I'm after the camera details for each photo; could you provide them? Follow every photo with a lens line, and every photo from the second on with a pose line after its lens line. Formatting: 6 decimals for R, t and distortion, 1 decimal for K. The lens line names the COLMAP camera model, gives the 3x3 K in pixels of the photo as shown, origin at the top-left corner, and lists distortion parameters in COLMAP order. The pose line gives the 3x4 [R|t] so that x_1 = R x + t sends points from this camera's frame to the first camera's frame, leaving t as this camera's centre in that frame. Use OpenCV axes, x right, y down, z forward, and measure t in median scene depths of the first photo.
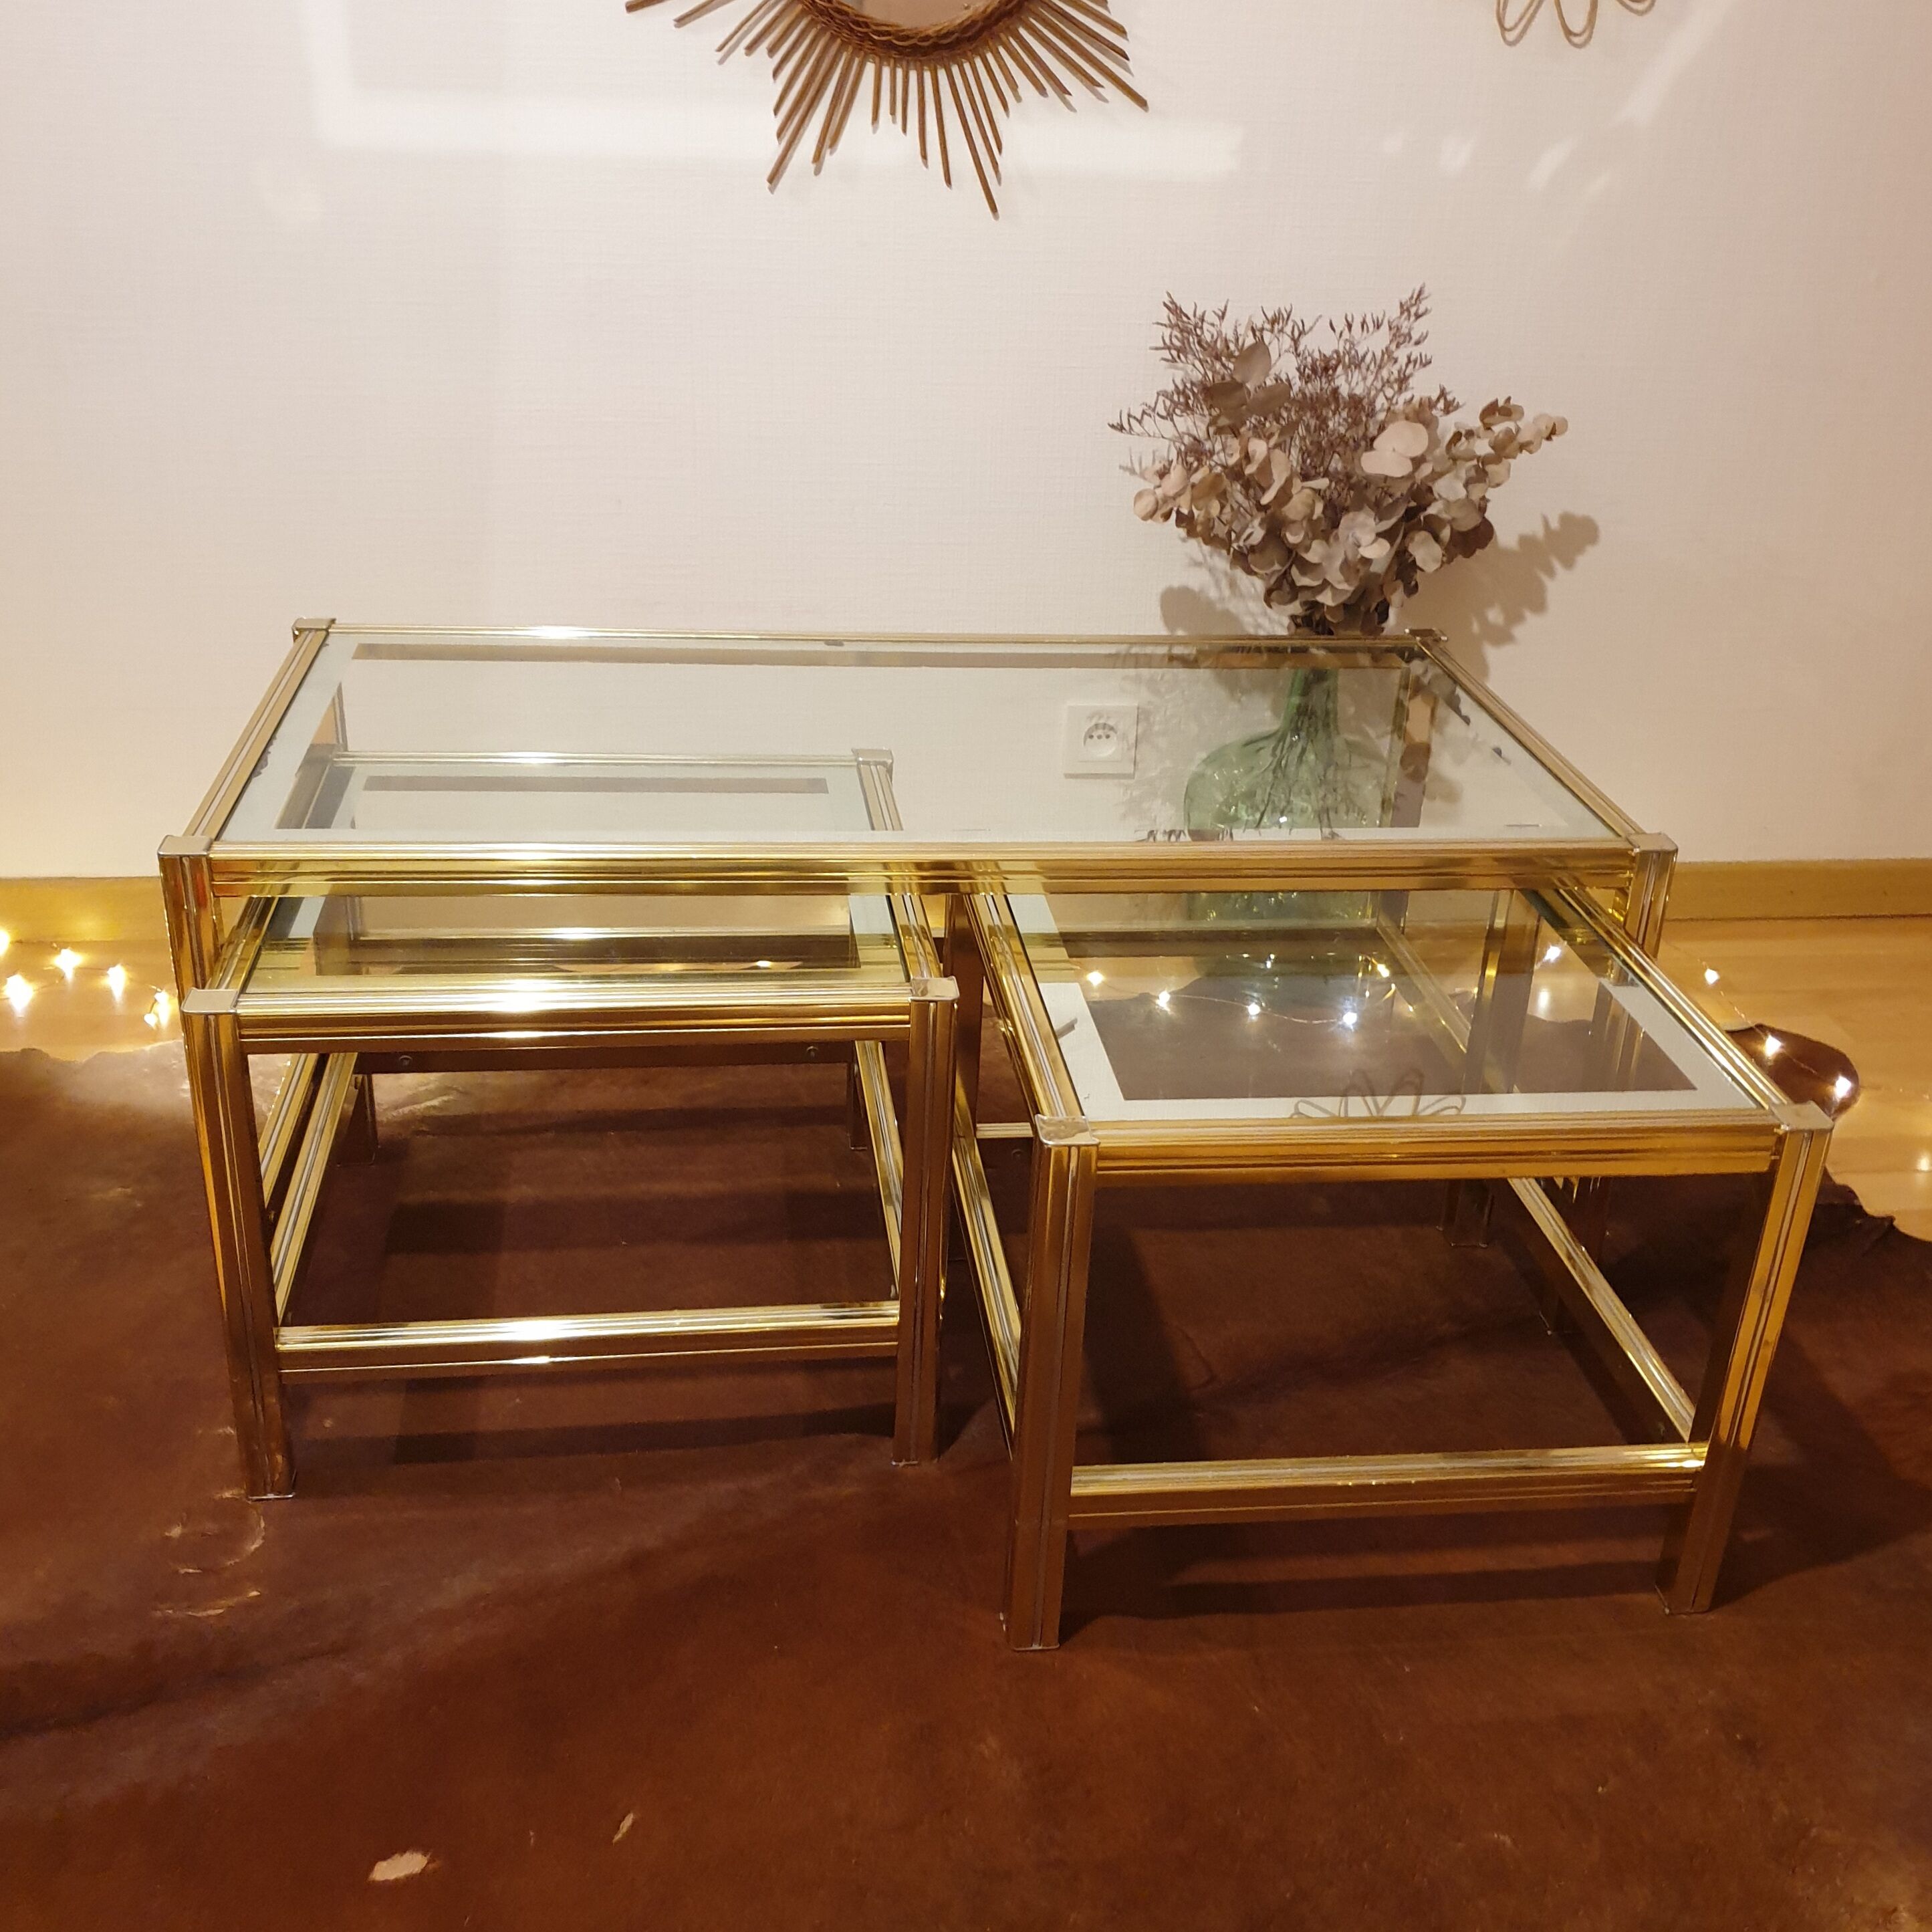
lens RADIAL K [[2053.7, 0, 967.5], [0, 2053.7, 999.2], [0, 0, 1]] dist [0.079534, -0.188722]
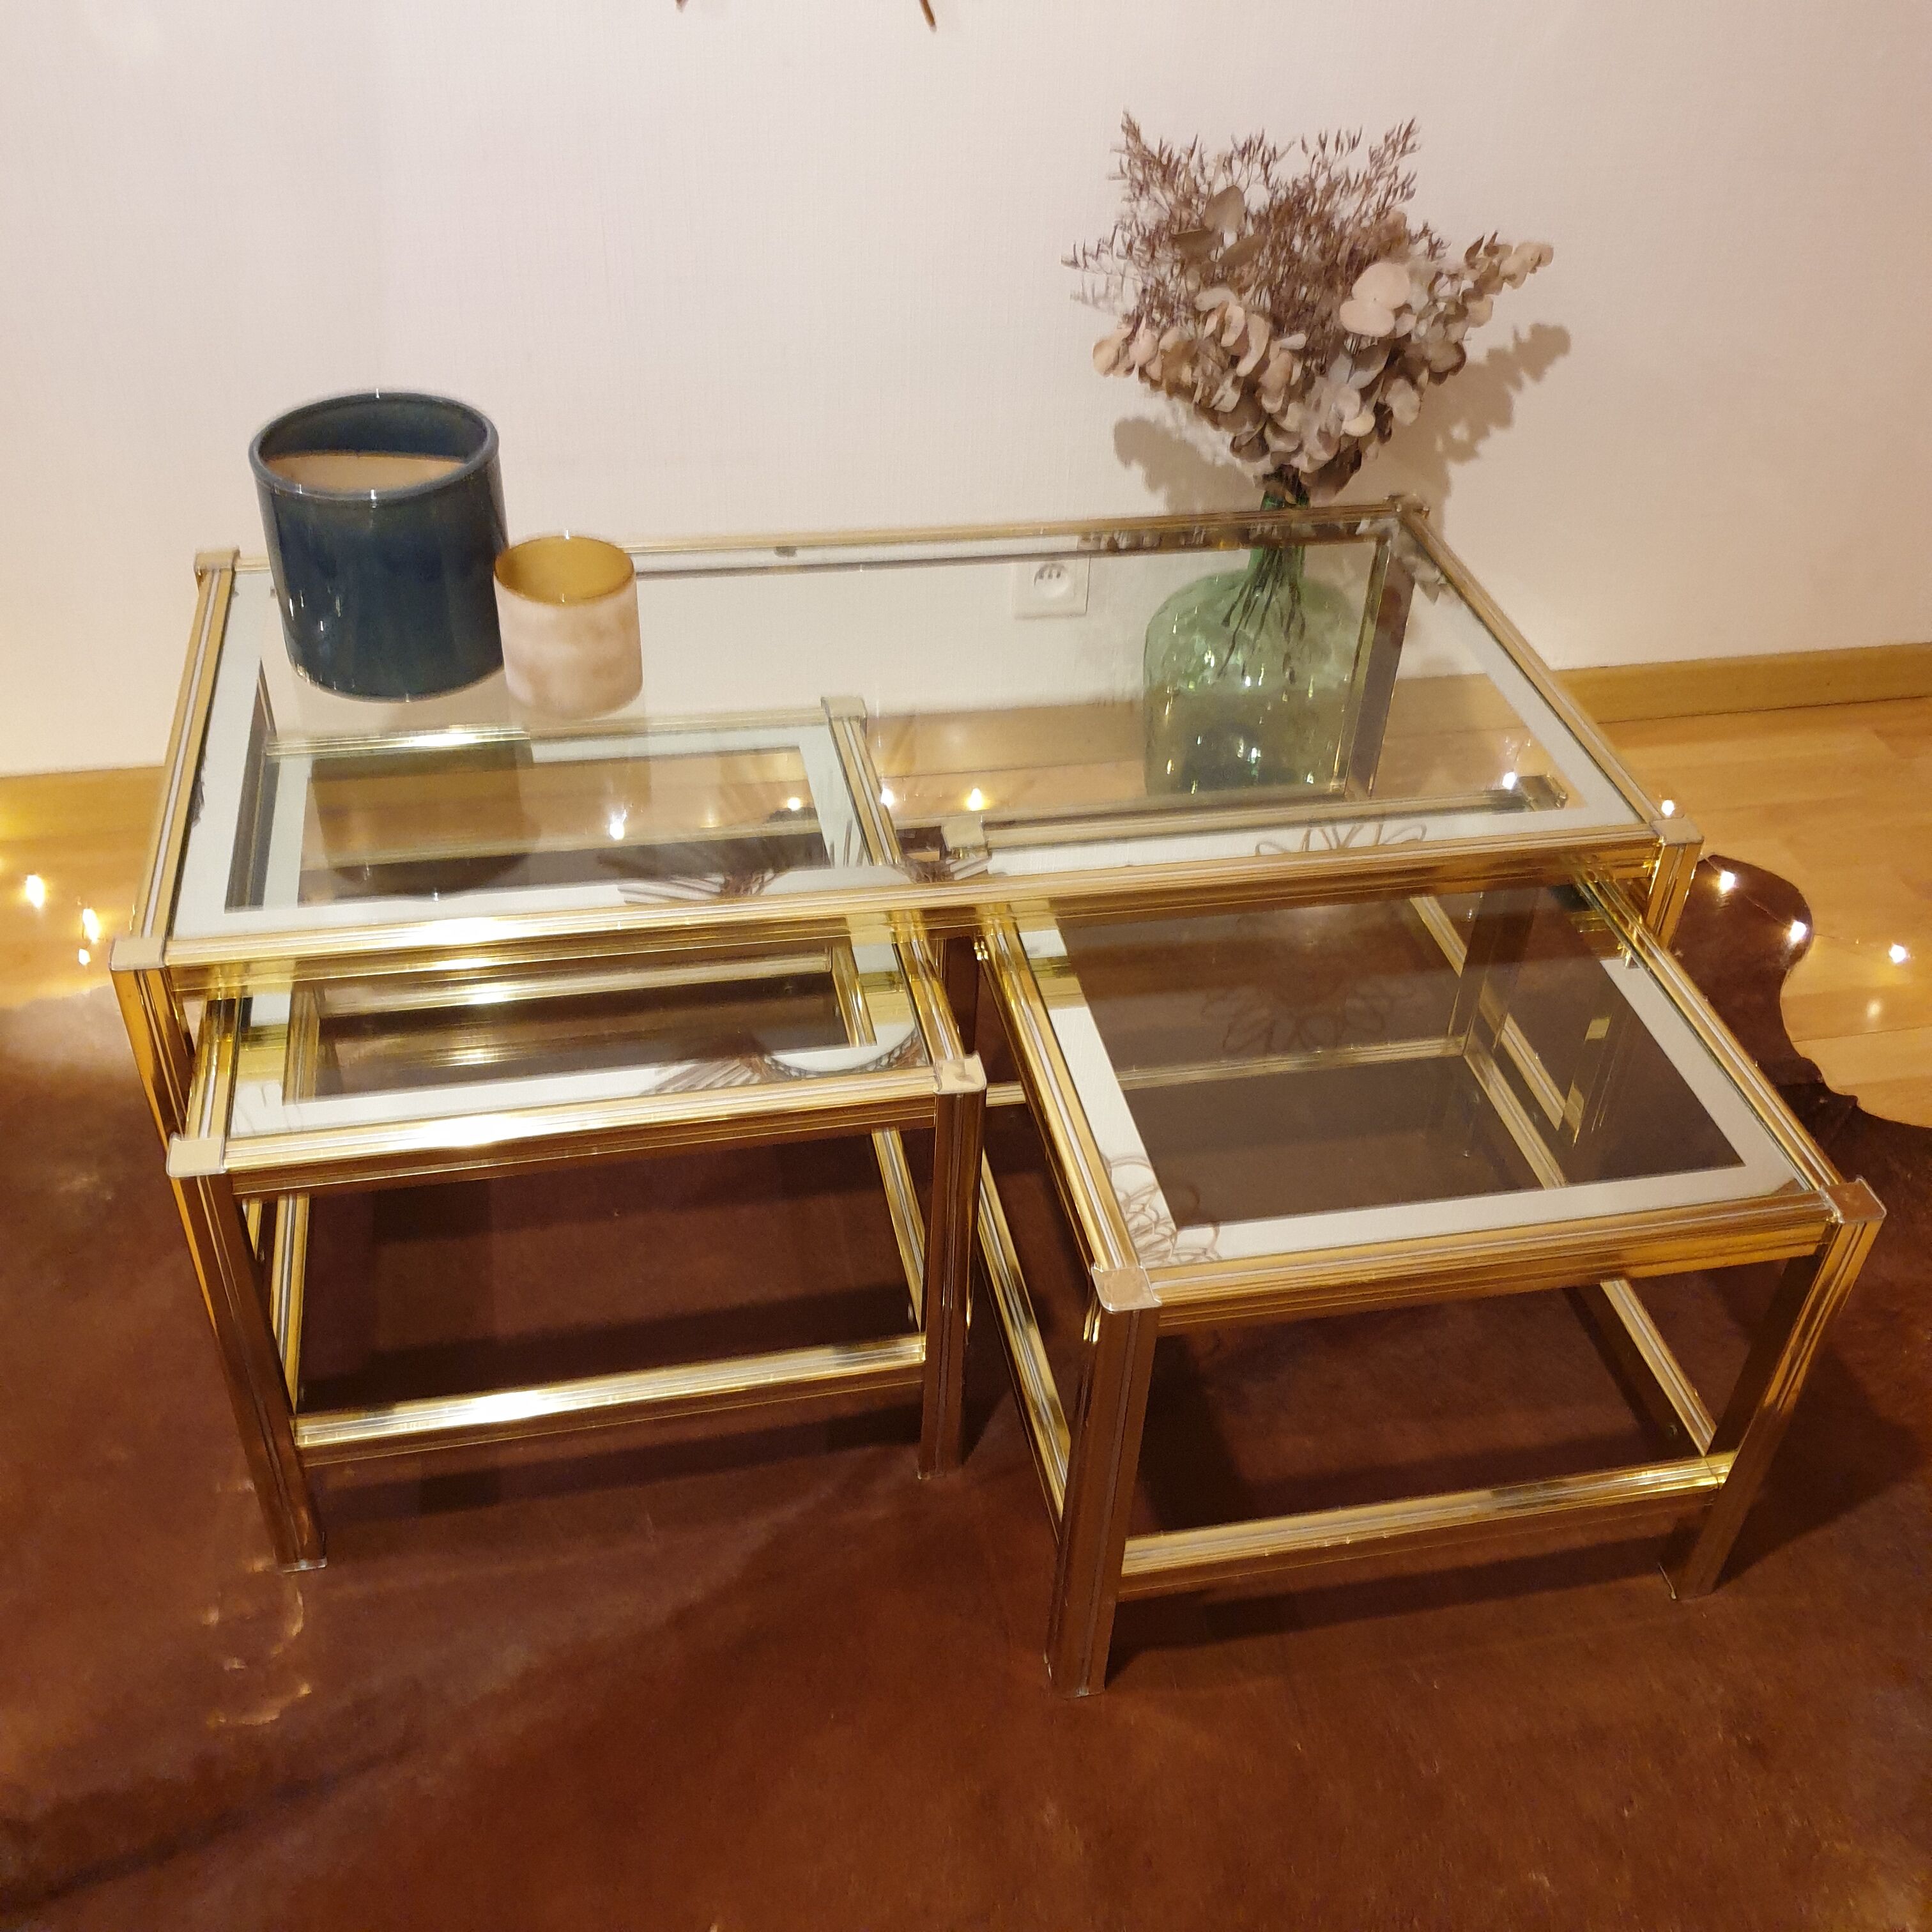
lens RADIAL K [[1985.3, 0, 960.8], [0, 1985.3, 986.0], [0, 0, 1]] dist [0.001018, 0.021144]
pose [[0.997211, -0.048428, 0.056781, -0.044548], [0.034854, 0.975002, 0.219444, -0.167771], [-0.065988, -0.216853, 0.973971, 0.077600]]
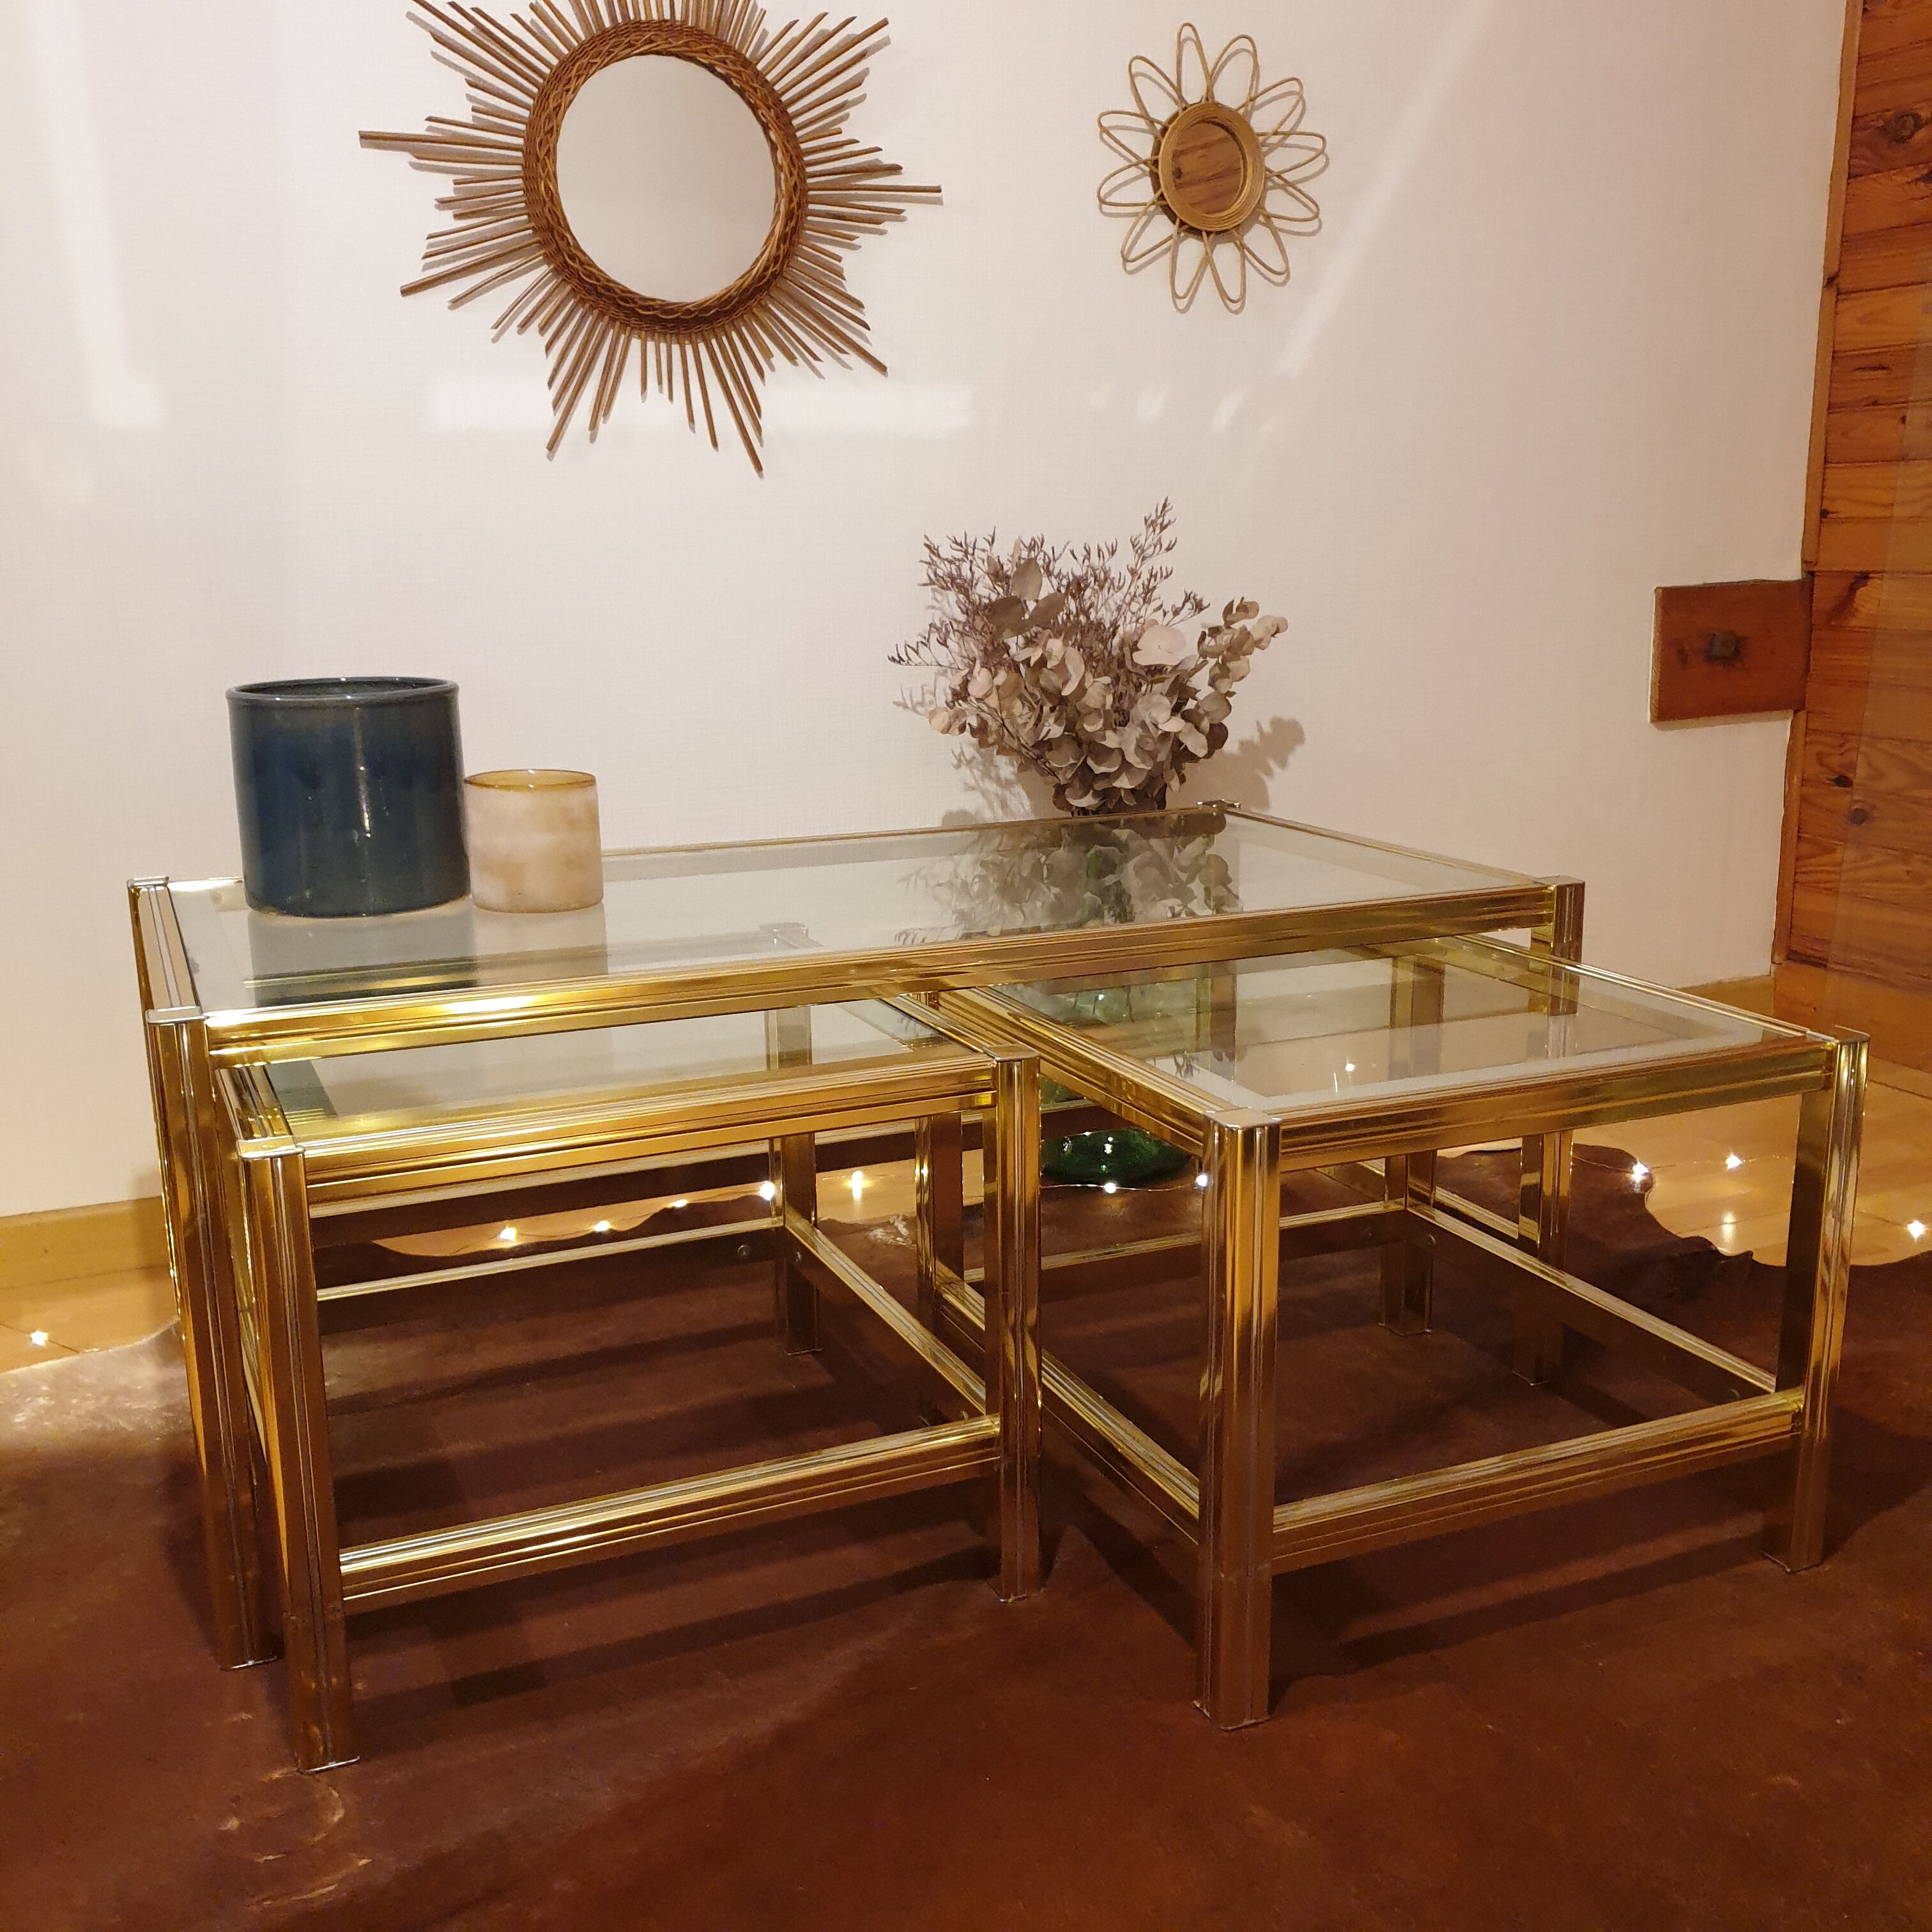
lens RADIAL K [[1970.0, 0, 951.5], [0, 1970.0, 1018.8], [0, 0, 1]] dist [0.079377, -0.163102]
pose [[0.959072, -0.120934, 0.256039, -0.192078], [0.171673, 0.967413, -0.186118, 0.101566], [-0.225188, 0.222456, 0.948580, 0.074656]]
